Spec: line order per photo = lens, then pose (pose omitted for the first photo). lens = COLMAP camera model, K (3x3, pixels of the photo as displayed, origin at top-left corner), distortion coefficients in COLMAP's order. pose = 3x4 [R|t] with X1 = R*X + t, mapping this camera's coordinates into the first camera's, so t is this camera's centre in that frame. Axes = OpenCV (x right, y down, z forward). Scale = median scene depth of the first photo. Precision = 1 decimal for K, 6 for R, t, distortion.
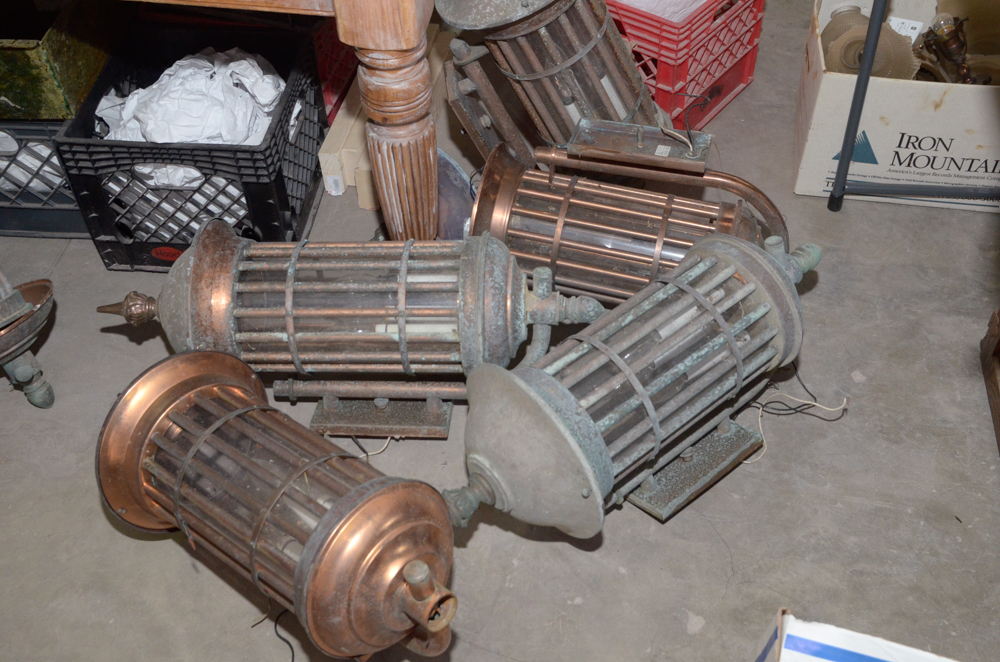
lens RADIAL K [[1073.5, 0, 500.0], [0, 1073.5, 331.0], [0, 0, 1]] dist [-0.046553, 0.048141]
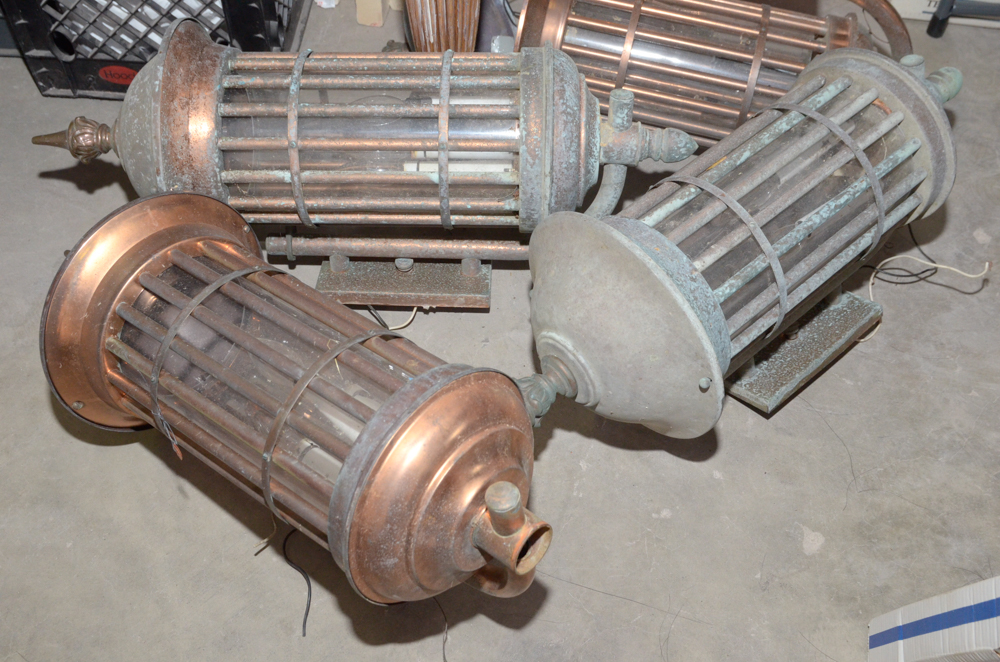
lens RADIAL K [[1073.5, 0, 500.0], [0, 1073.5, 331.0], [0, 0, 1]] dist [-0.046553, 0.048141]
pose [[0.998555, 0.002269, 0.053696, -0.091793], [-0.009006, 0.992044, 0.125571, 0.017799], [-0.052983, -0.125873, 0.990631, 0.229904]]
